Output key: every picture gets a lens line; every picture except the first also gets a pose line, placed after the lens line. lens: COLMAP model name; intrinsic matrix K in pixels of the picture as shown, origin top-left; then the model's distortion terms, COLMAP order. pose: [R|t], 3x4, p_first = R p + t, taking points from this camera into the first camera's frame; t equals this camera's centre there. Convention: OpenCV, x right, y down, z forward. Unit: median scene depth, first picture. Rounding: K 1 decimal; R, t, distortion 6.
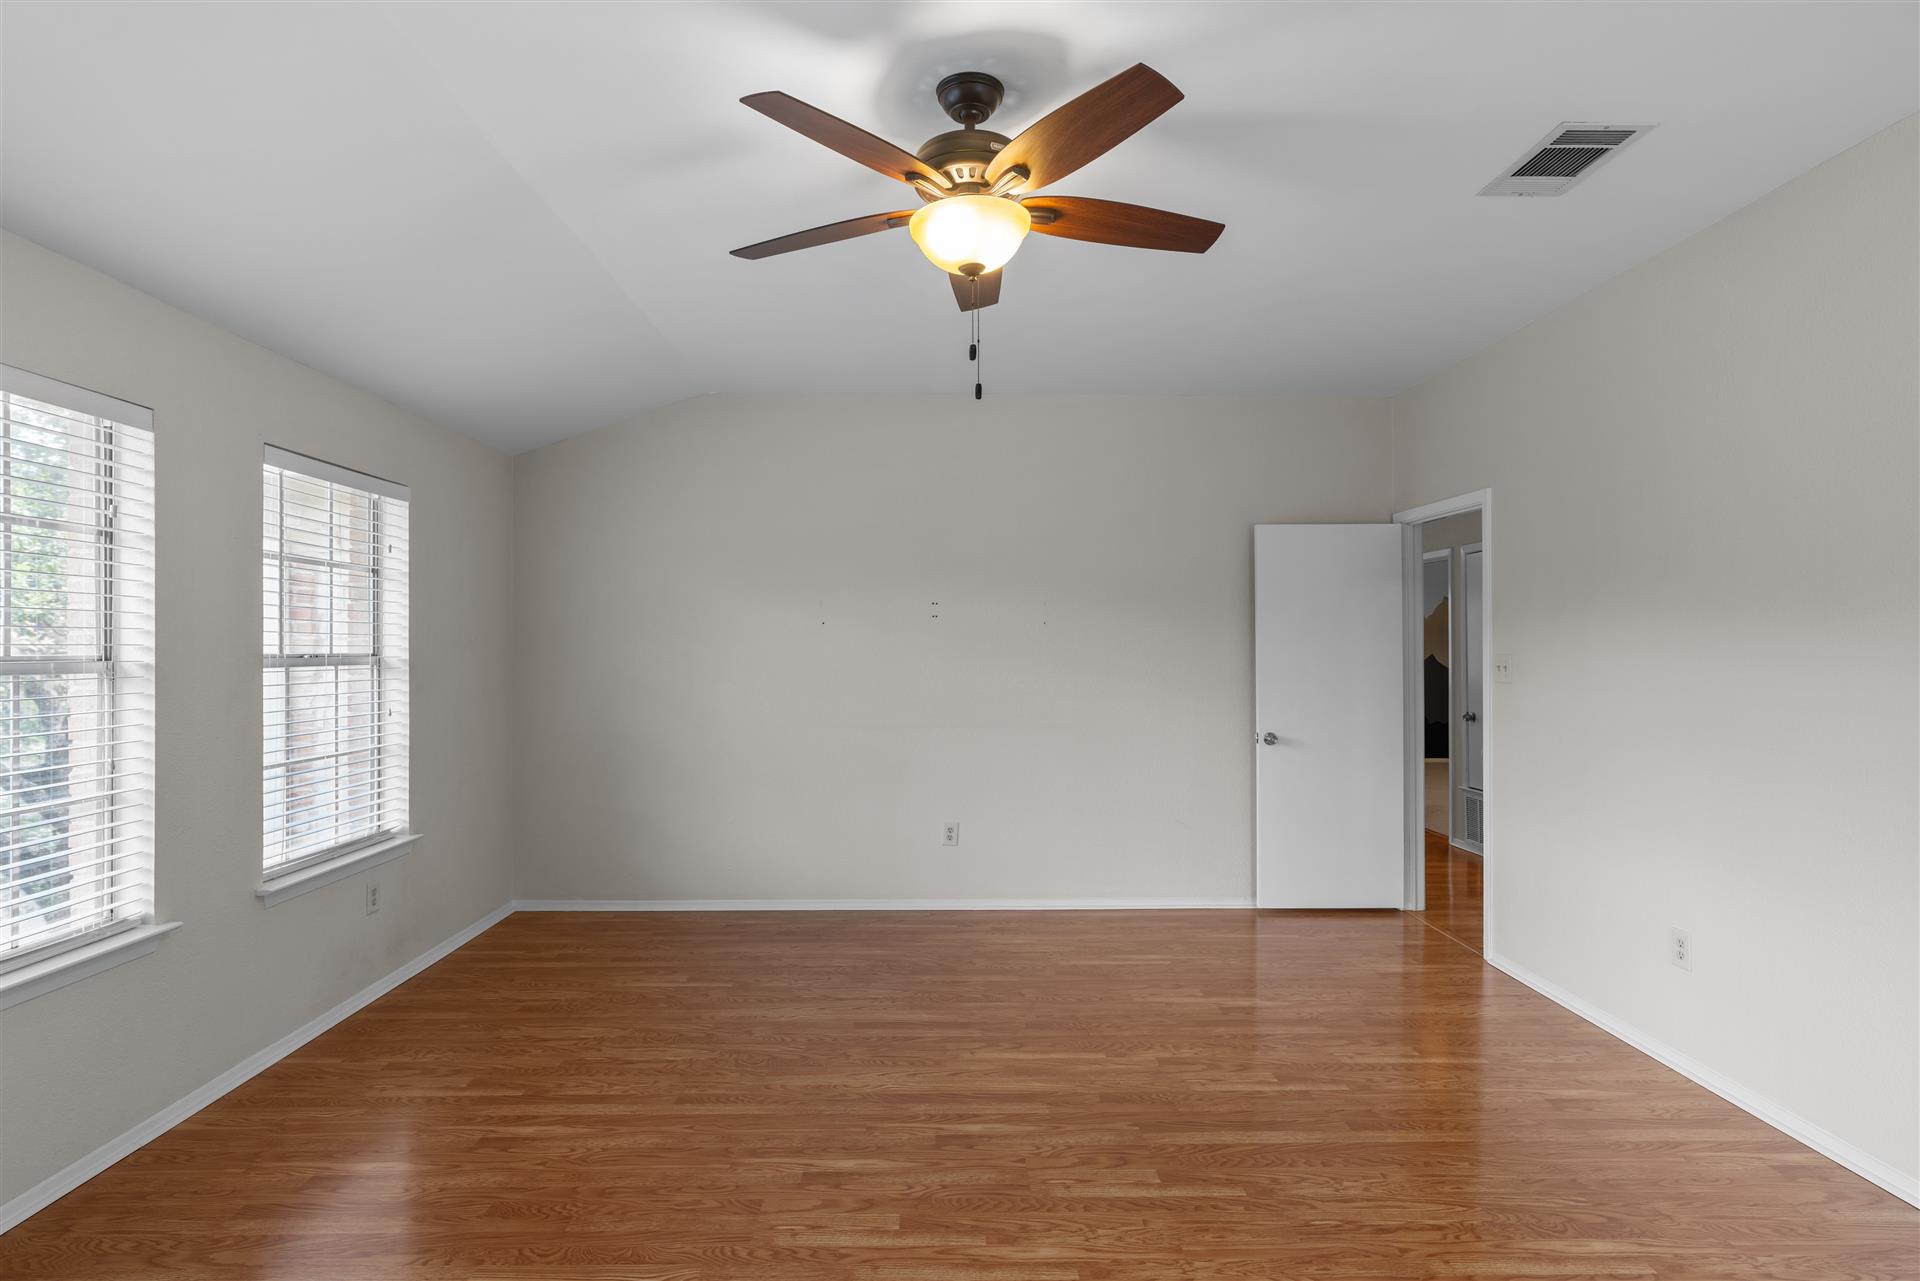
lens RADIAL K [[974.3, 0, 955.8], [0, 974.3, 644.4], [0, 0, 1]] dist [0.015001, -0.002263]
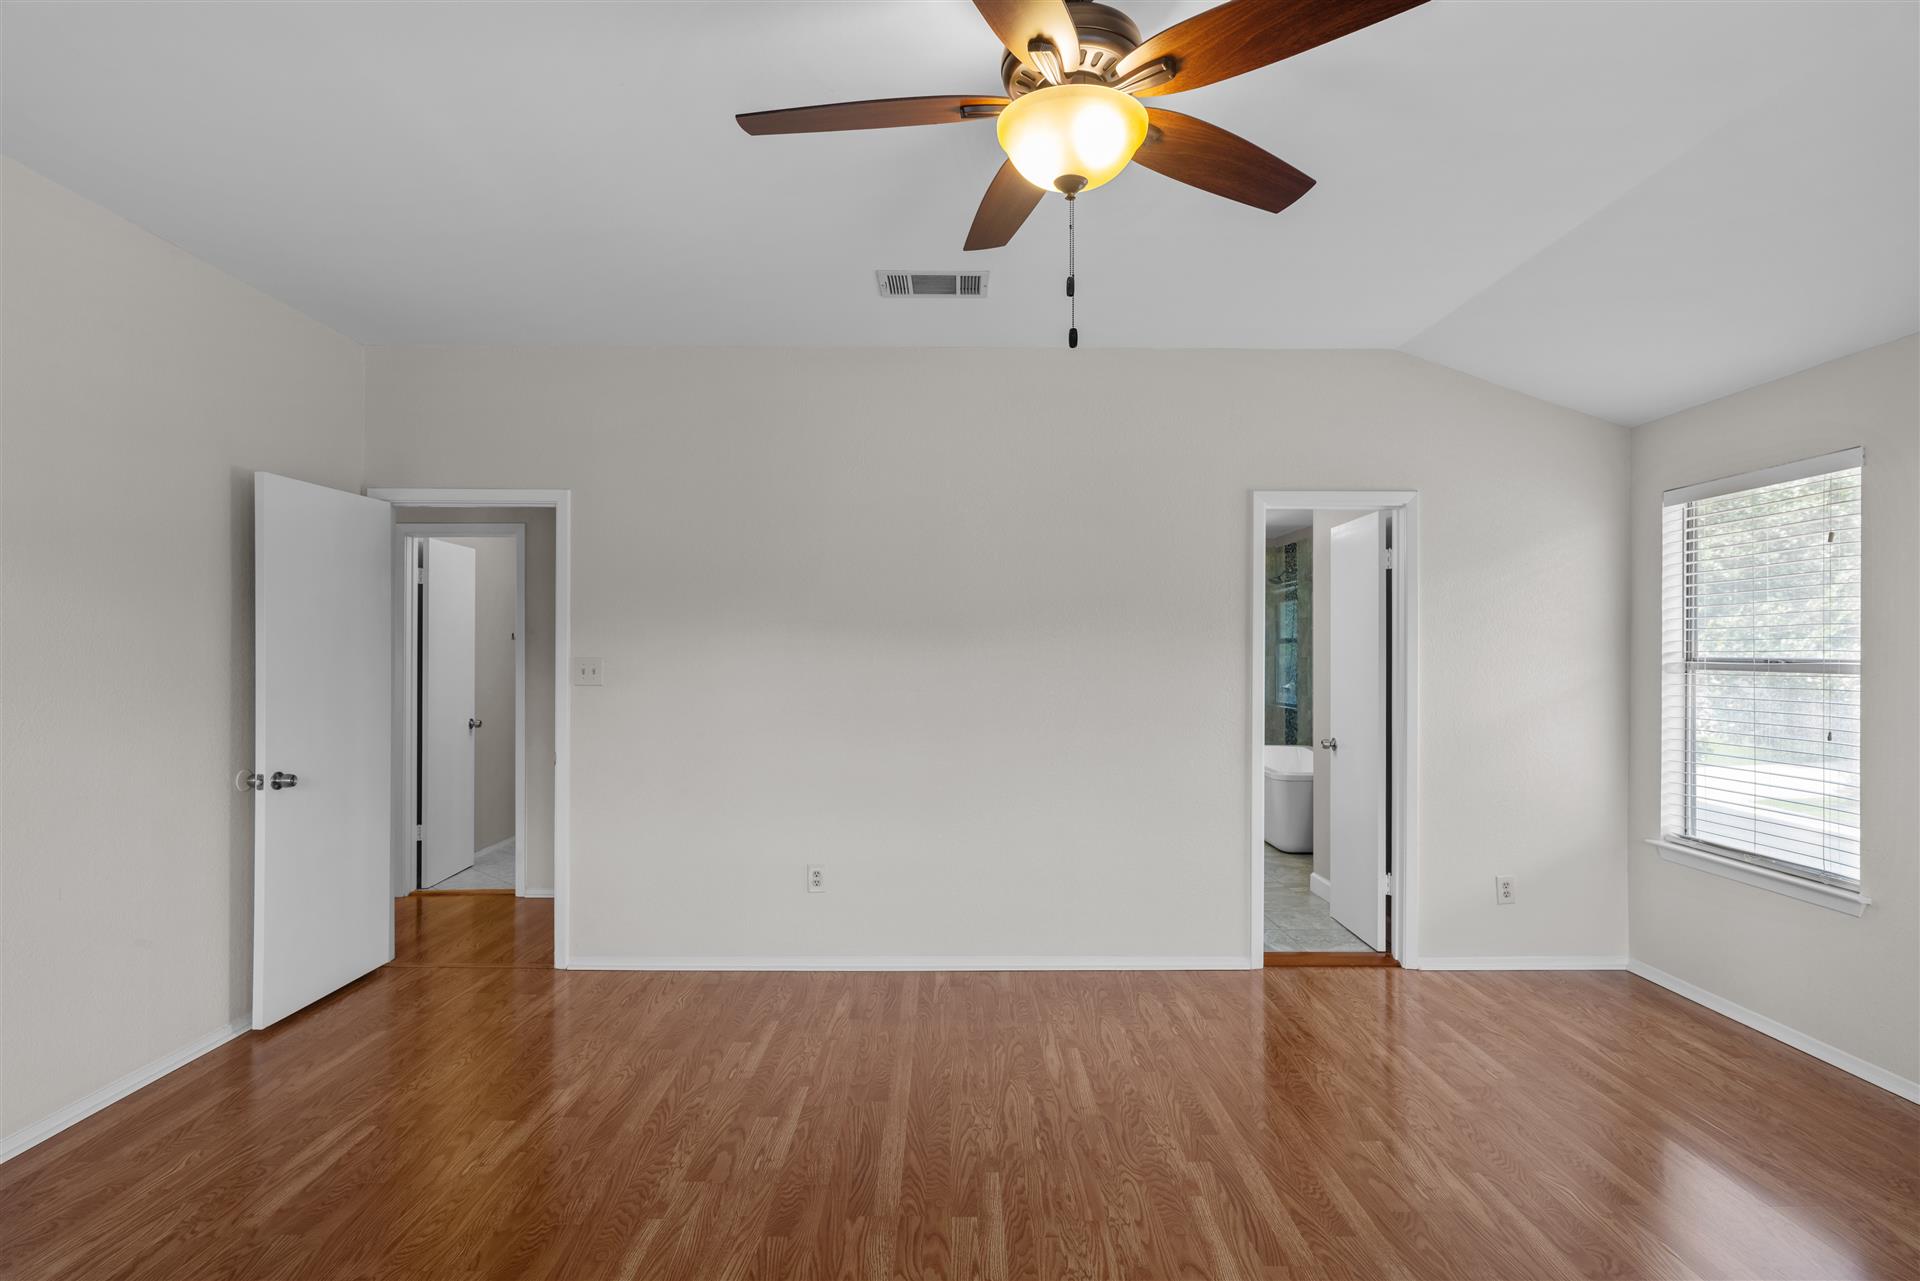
lens RADIAL K [[974.3, 0, 949.7], [0, 974.3, 651.4], [0, 0, 1]] dist [0.015001, -0.002263]
pose [[0.020398, 0.000686, 0.999792, -0.564845], [-0.009063, 0.999959, -0.000502, 0.000576], [-0.999751, -0.009051, 0.020404, 0.770551]]
